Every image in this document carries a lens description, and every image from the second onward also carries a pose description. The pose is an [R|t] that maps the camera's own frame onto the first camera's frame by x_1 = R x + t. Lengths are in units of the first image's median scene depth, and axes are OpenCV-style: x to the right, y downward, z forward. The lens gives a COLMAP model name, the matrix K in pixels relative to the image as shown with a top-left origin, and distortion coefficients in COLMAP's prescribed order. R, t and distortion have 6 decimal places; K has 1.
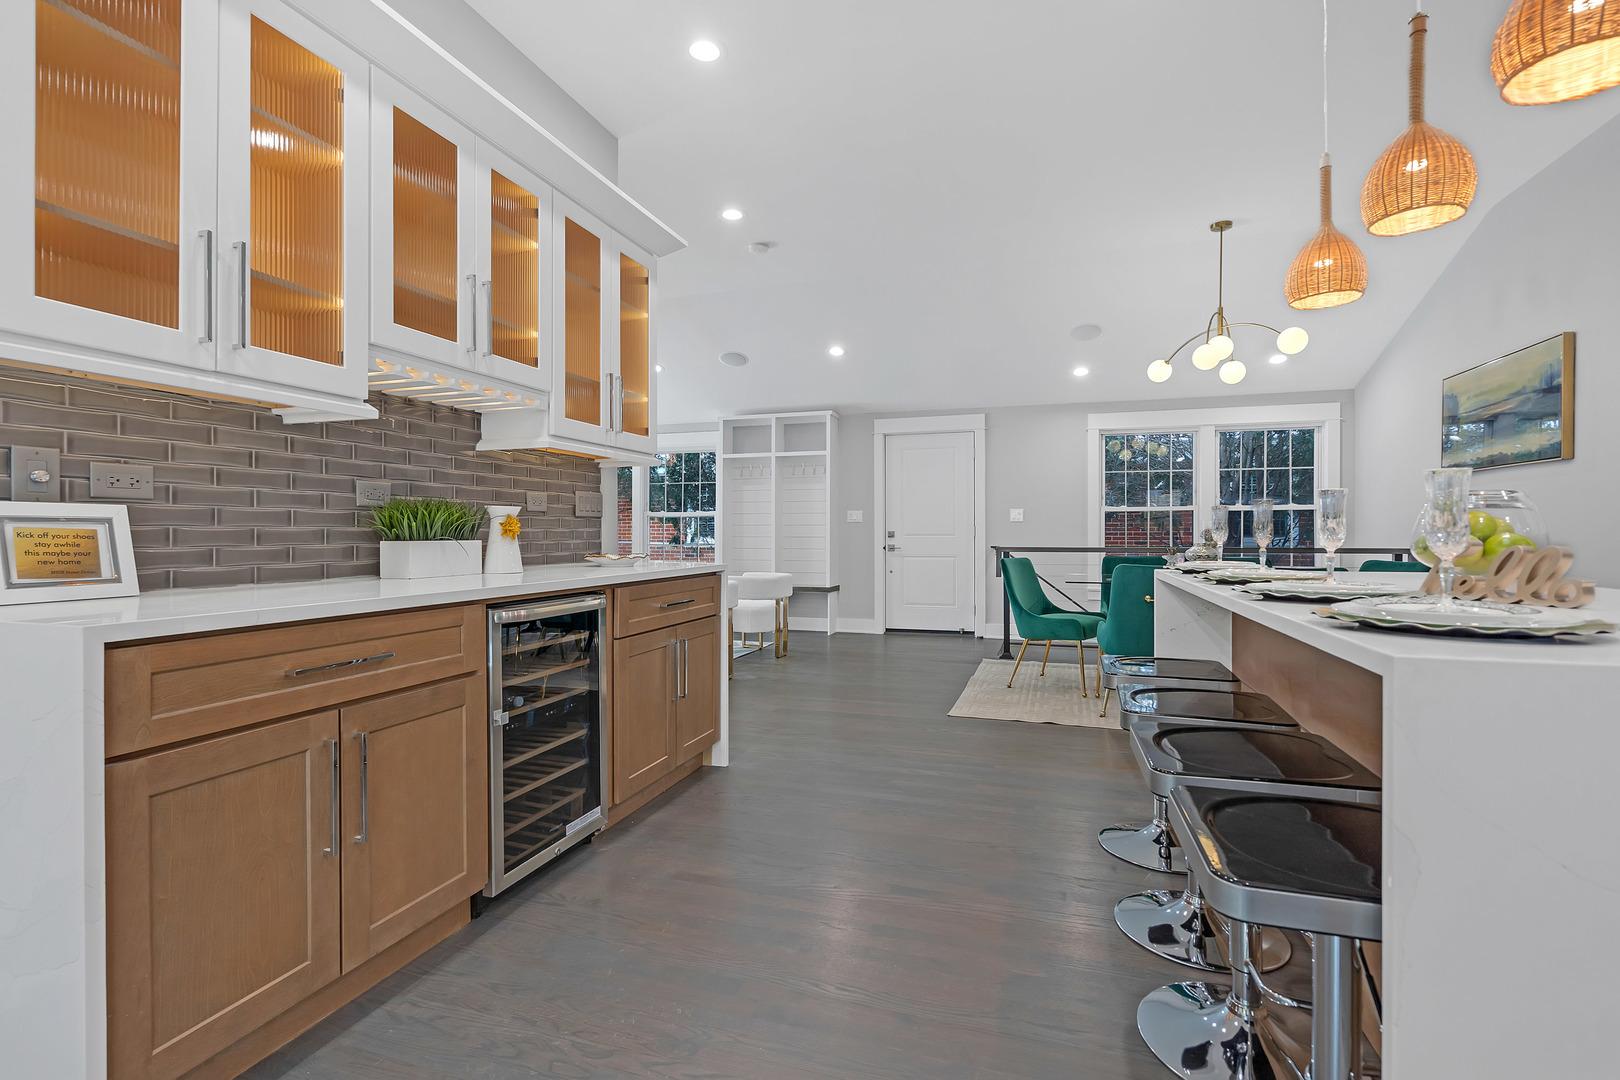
lens RADIAL K [[755.6, 0, 811.4], [0, 755.6, 534.2], [0, 0, 1]] dist [0.003447, 0.000017]
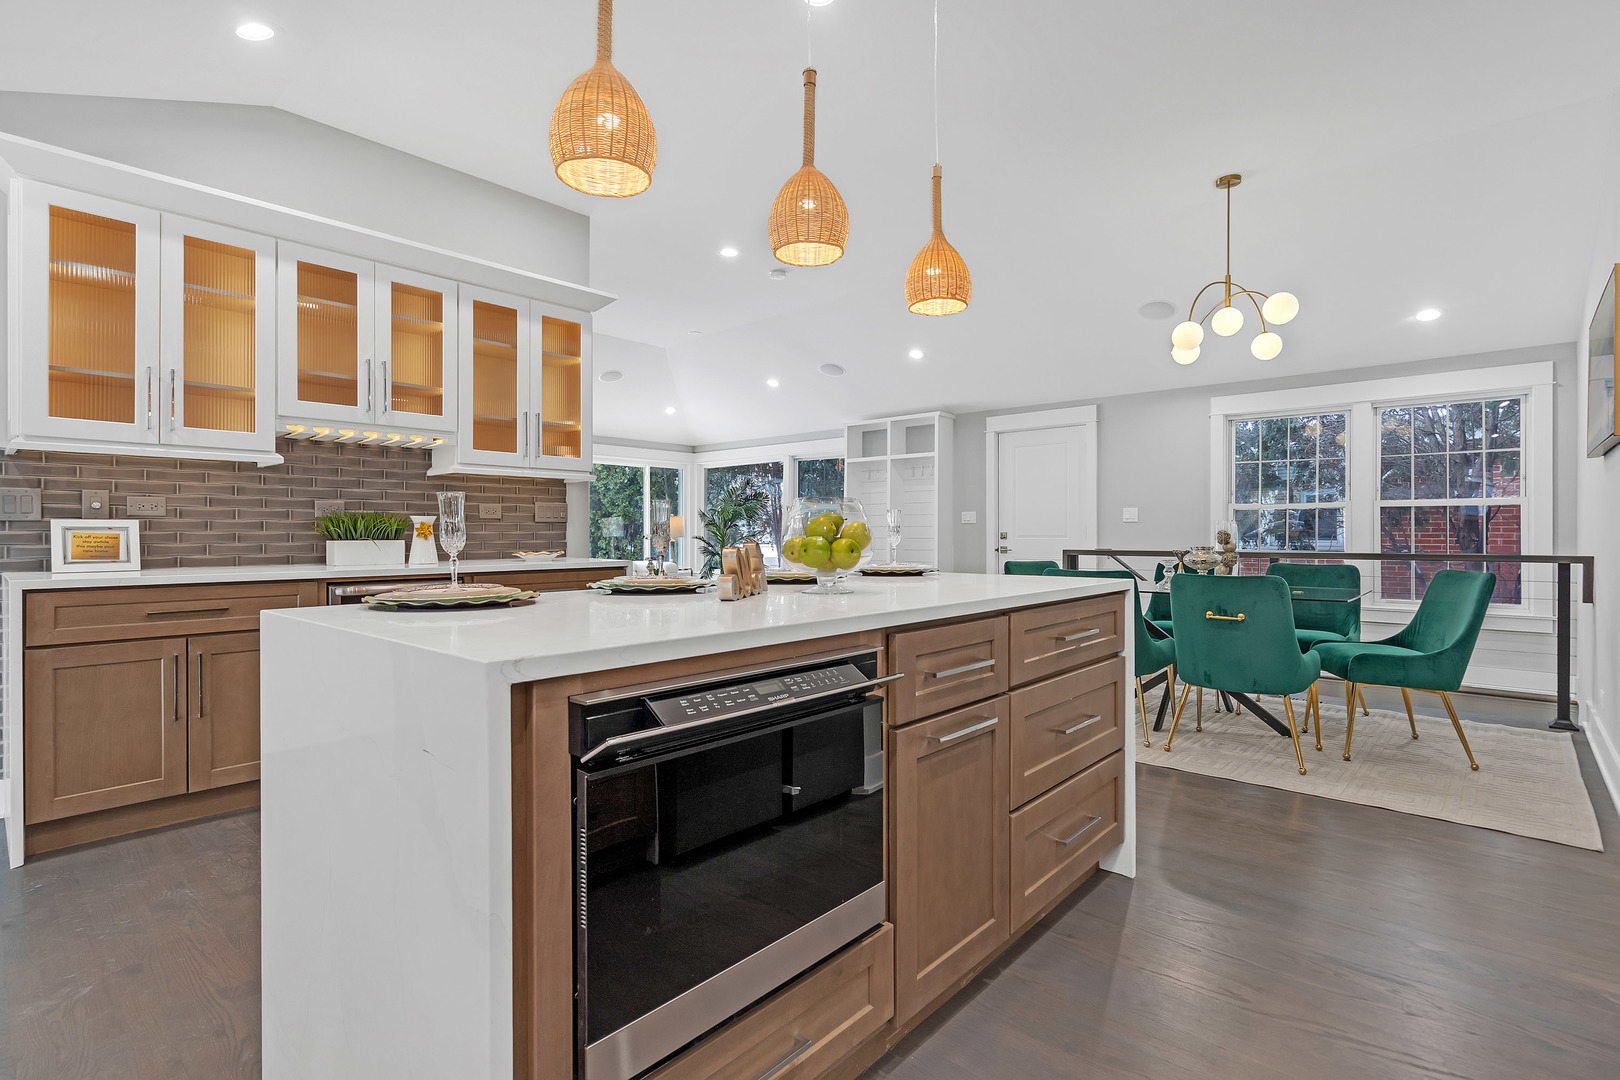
lens RADIAL K [[773.3, 0, 803.4], [0, 773.3, 535.2], [0, 0, 1]] dist [-0.006142, 0.001759]
pose [[0.912267, 0.000922, -0.409596, 0.745285], [-0.000592, 0.999999, 0.000933, -0.002836], [0.409597, -0.000609, 0.912267, -0.013575]]
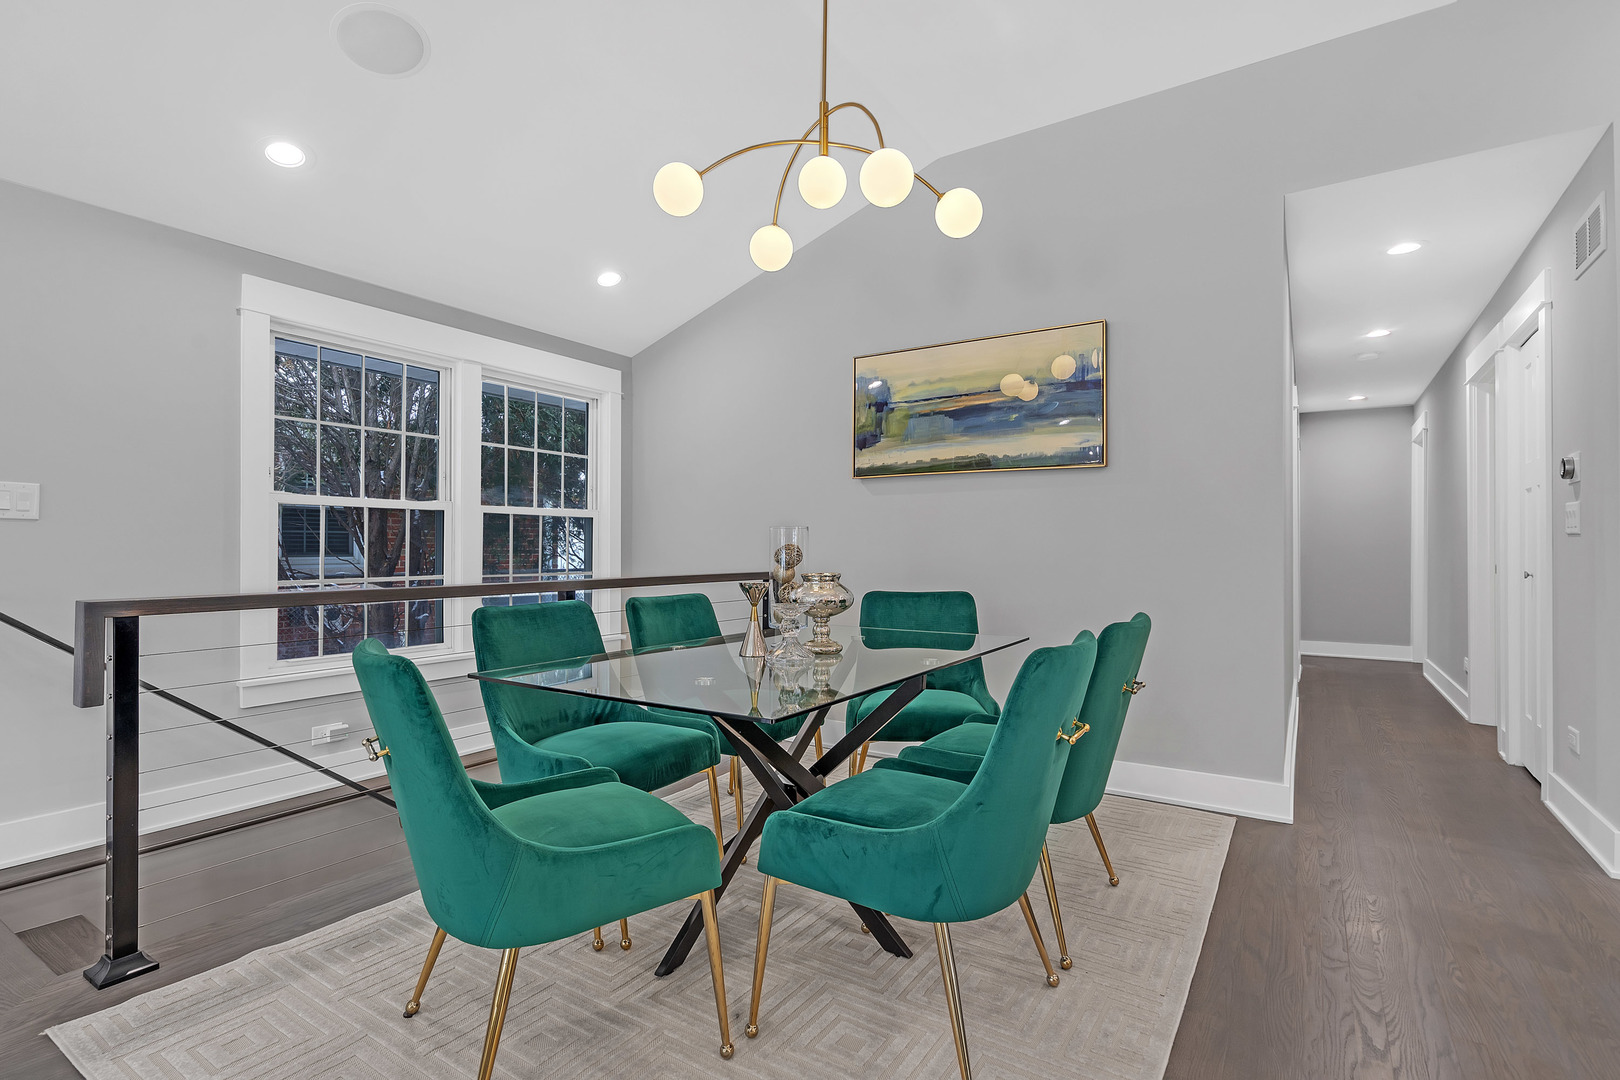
lens RADIAL K [[755.6, 0, 796.7], [0, 755.6, 545.5], [0, 0, 1]] dist [0.003447, 0.000017]
pose [[0.263993, 0.002911, 0.964520, 0.087397], [0.000364, 0.999995, -0.003118, -0.007745], [-0.964524, 0.001175, 0.263991, 1.456874]]
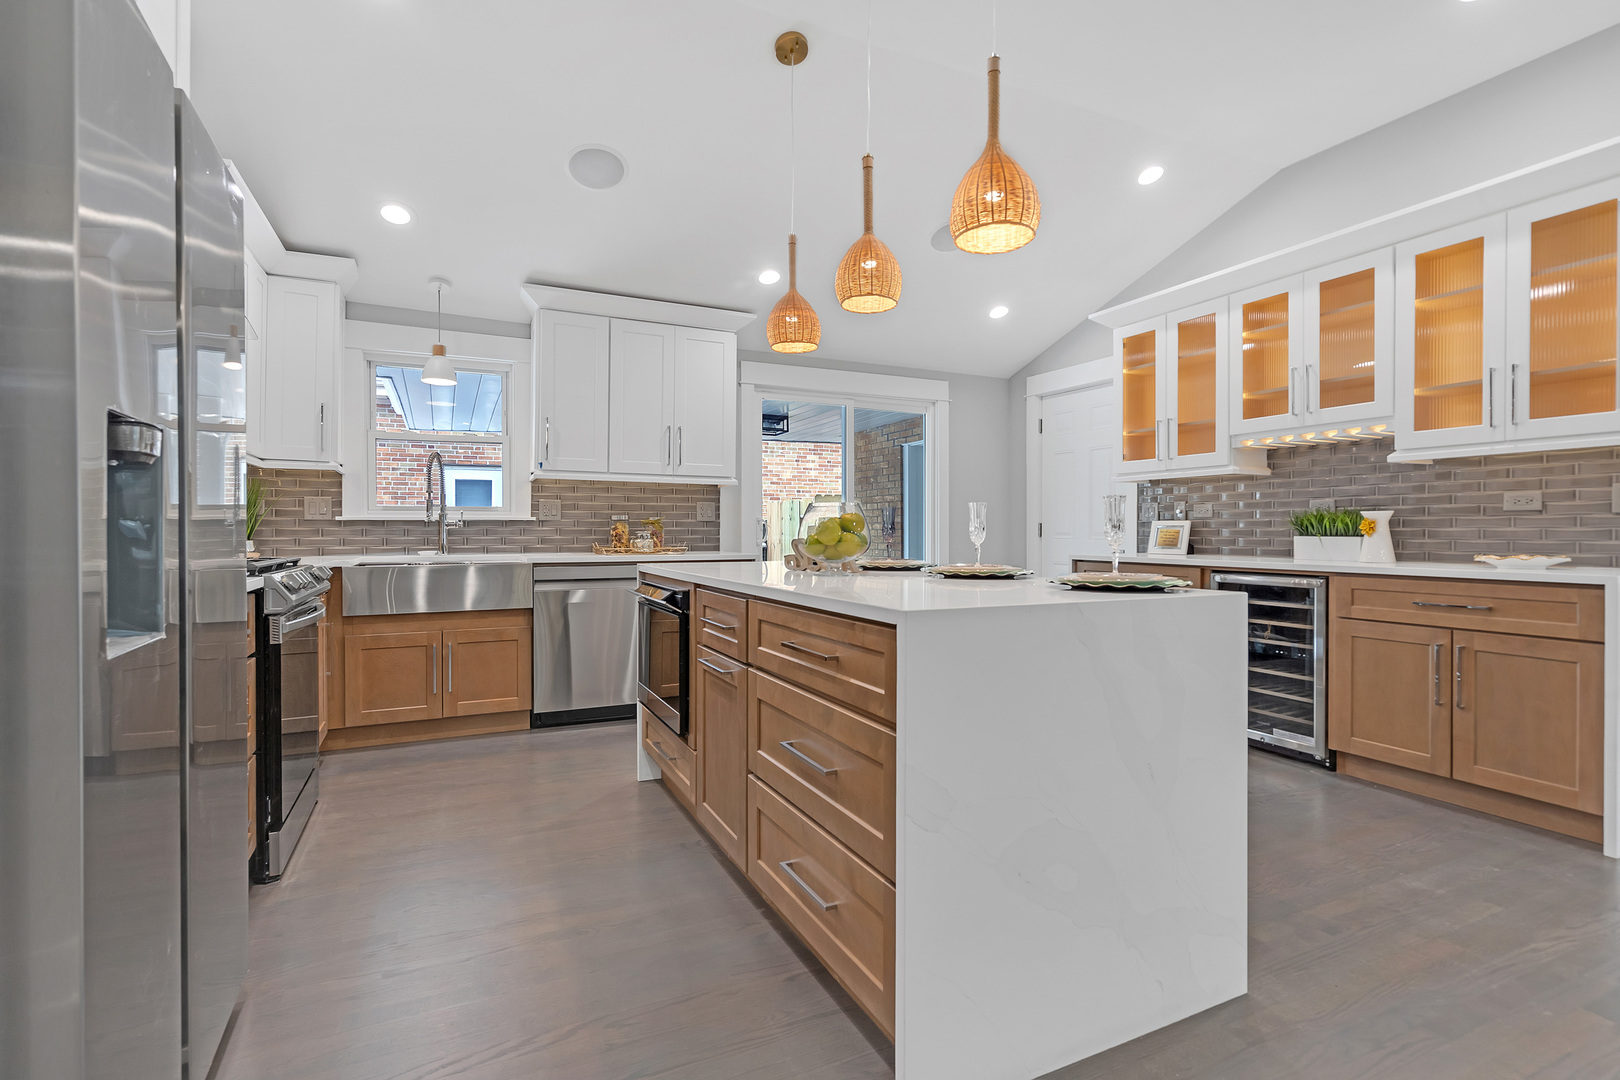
lens RADIAL K [[755.6, 0, 812.5], [0, 755.6, 531.0], [0, 0, 1]] dist [0.003447, 0.000017]
pose [[-0.723882, 0.001611, -0.689922, 1.083940], [-0.000725, 0.999995, 0.003095, -0.005823], [0.689923, 0.002741, -0.723877, 1.158207]]
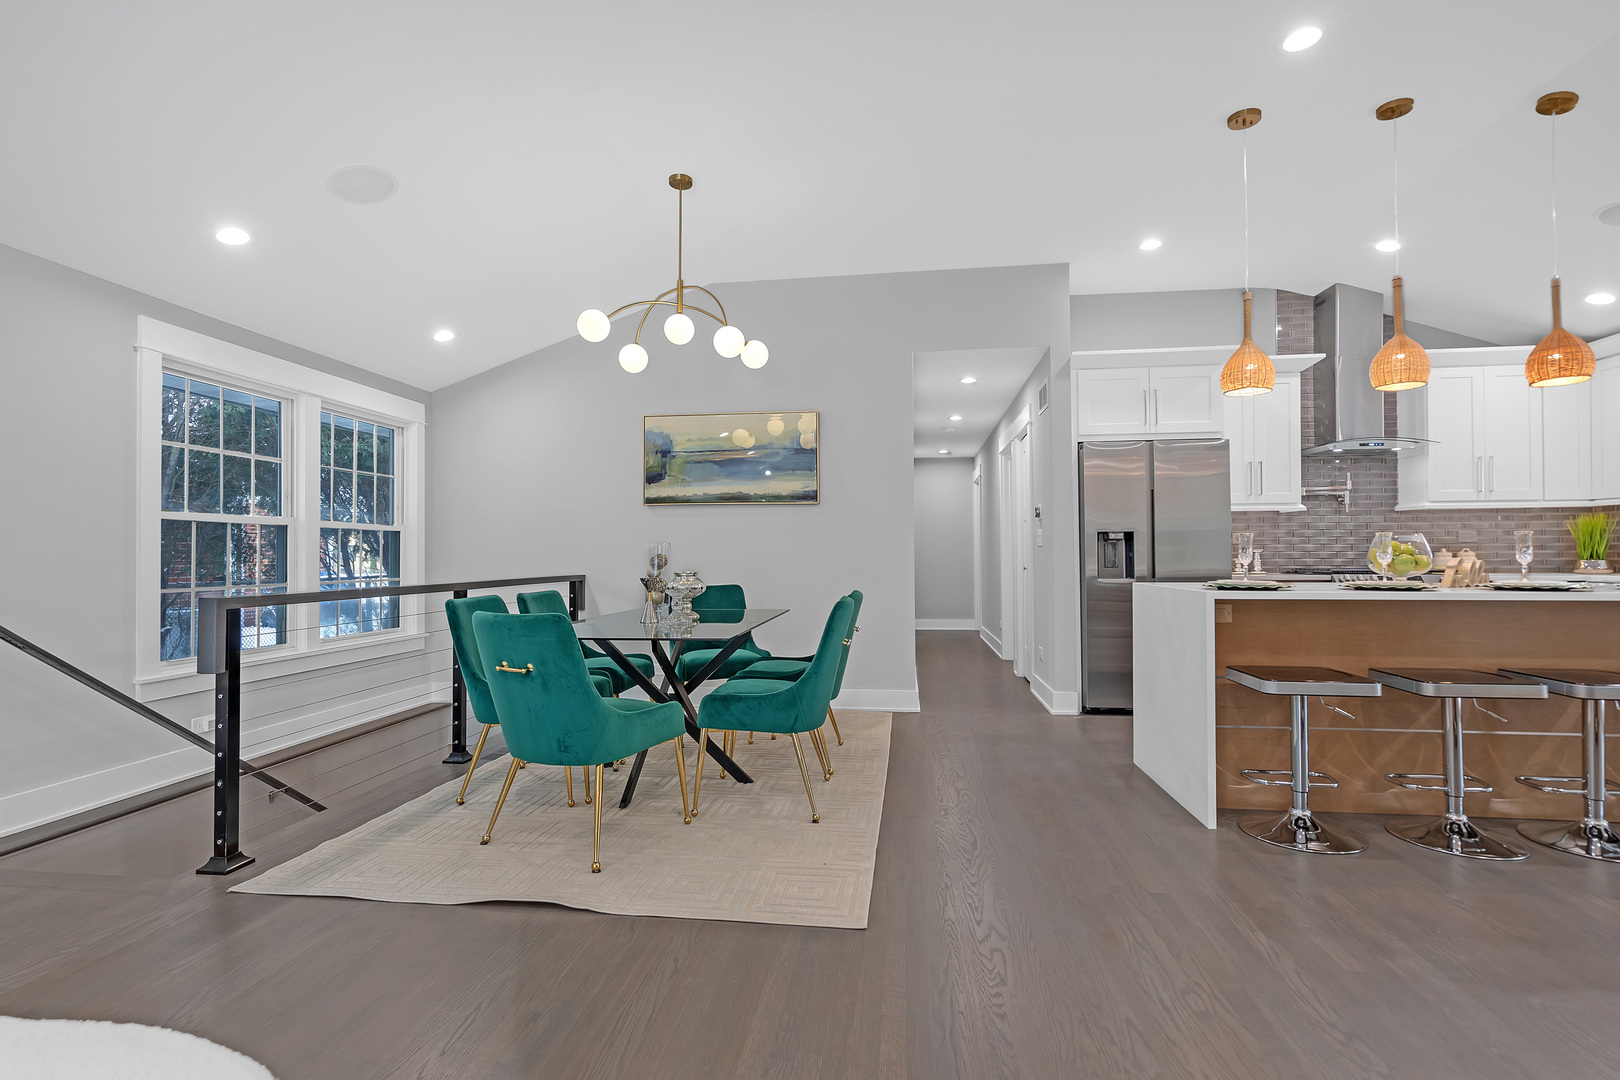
lens RADIAL K [[755.6, 0, 792.8], [0, 755.6, 546.4], [0, 0, 1]] dist [0.003447, 0.000017]
pose [[-0.178646, 0.011820, 0.983842, -0.451282], [0.006536, 0.999920, -0.010827, -0.009209], [-0.983892, 0.004497, -0.178709, 1.691684]]
